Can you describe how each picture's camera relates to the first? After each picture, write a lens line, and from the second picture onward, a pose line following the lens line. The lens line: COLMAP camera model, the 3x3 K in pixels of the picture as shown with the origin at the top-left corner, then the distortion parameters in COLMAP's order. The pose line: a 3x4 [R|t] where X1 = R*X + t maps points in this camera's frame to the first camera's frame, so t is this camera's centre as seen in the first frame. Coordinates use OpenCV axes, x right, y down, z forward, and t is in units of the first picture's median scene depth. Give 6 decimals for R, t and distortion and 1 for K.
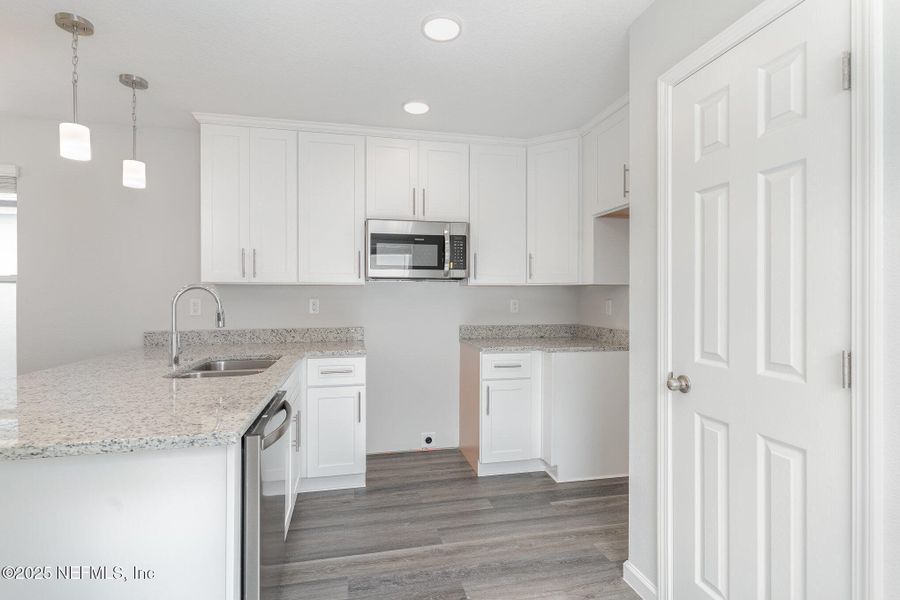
lens RADIAL K [[433.3, 0, 446.0], [0, 433.3, 295.1], [0, 0, 1]] dist [0.000037, -0.000068]
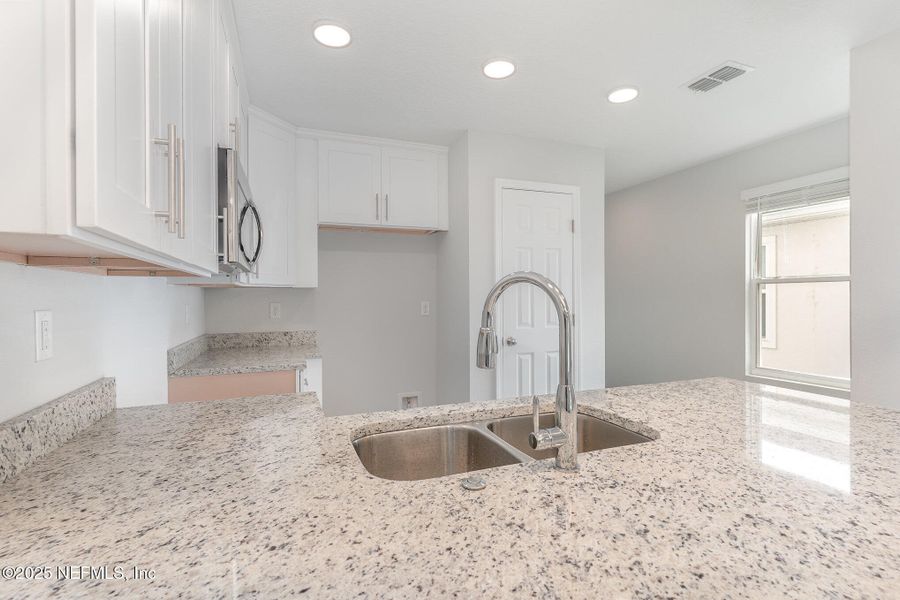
lens RADIAL K [[433.3, 0, 446.0], [0, 433.3, 295.1], [0, 0, 1]] dist [0.000037, -0.000068]
pose [[-0.131169, 0.004964, 0.991348, -0.696851], [0.009075, 0.999952, -0.003807, -0.000319], [-0.991319, 0.008497, -0.131208, 0.782993]]
